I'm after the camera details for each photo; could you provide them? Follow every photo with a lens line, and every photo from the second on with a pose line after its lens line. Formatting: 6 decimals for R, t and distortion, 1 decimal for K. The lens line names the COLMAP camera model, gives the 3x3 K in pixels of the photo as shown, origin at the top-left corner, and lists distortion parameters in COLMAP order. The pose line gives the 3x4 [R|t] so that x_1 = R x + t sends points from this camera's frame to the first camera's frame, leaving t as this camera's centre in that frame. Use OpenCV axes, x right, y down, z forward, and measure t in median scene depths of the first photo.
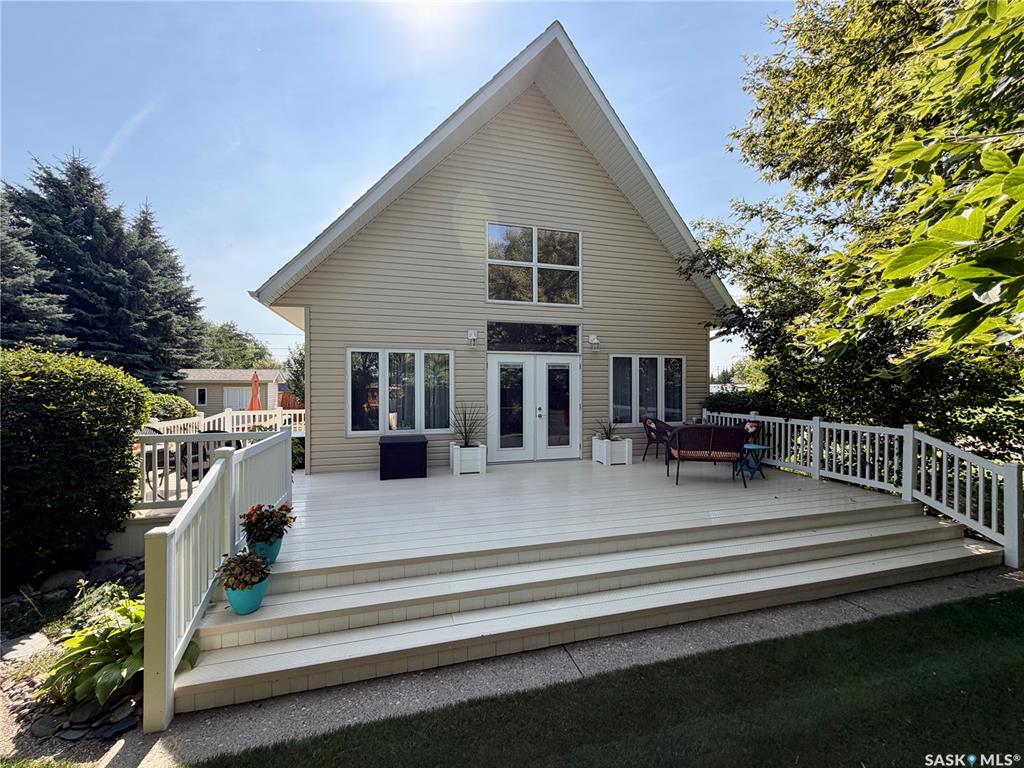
lens RADIAL K [[409.4, 0, 512.0], [0, 409.4, 384.0], [0, 0, 1]] dist [0.000661, 0.000015]
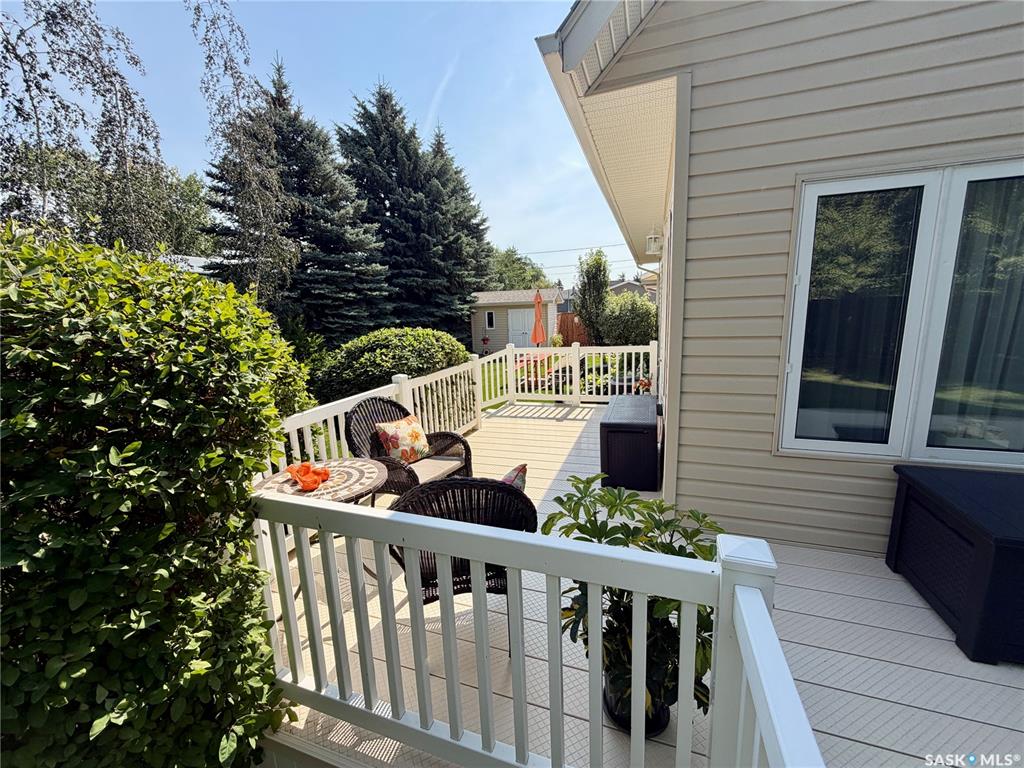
lens RADIAL K [[409.4, 0, 512.0], [0, 409.4, 384.0], [0, 0, 1]] dist [0.000661, 0.000015]
pose [[0.819042, 0.077650, -0.568454, -0.162094], [0.037780, 0.981349, 0.188486, -0.002448], [0.572488, -0.175854, 0.800833, 0.242488]]
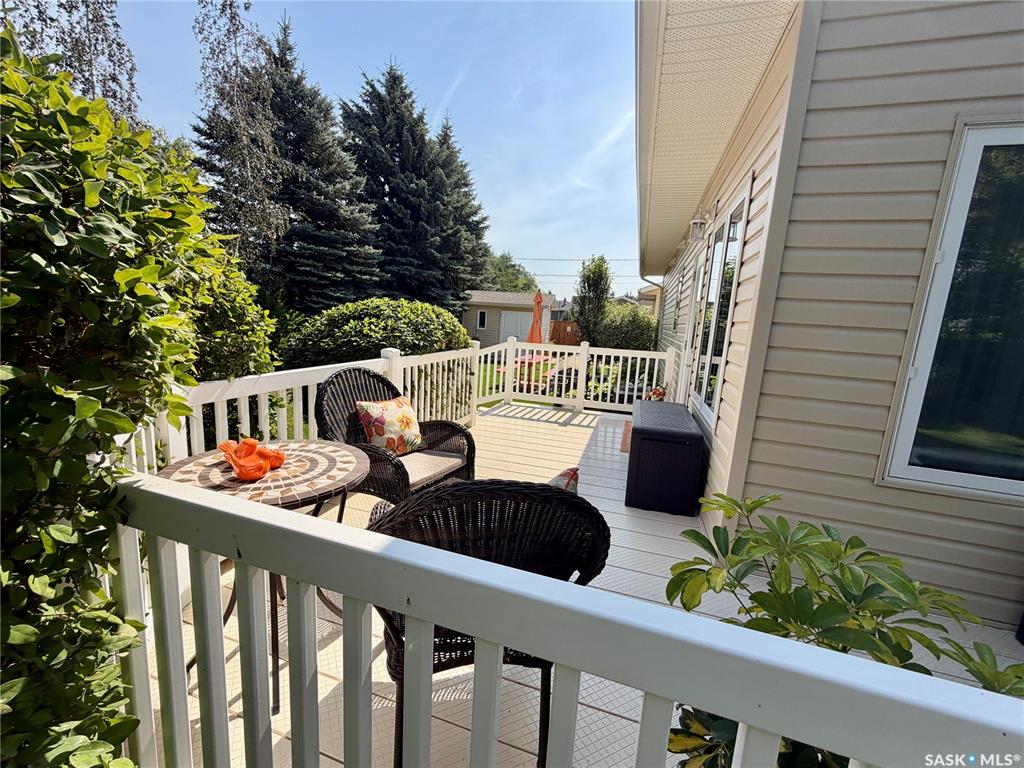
lens RADIAL K [[409.4, 0, 512.0], [0, 409.4, 384.0], [0, 0, 1]] dist [0.000661, 0.000015]
pose [[0.834072, 0.144551, -0.532381, -0.194262], [-0.061940, 0.983496, 0.169997, 0.013323], [0.548167, -0.108814, 0.829260, 0.263049]]
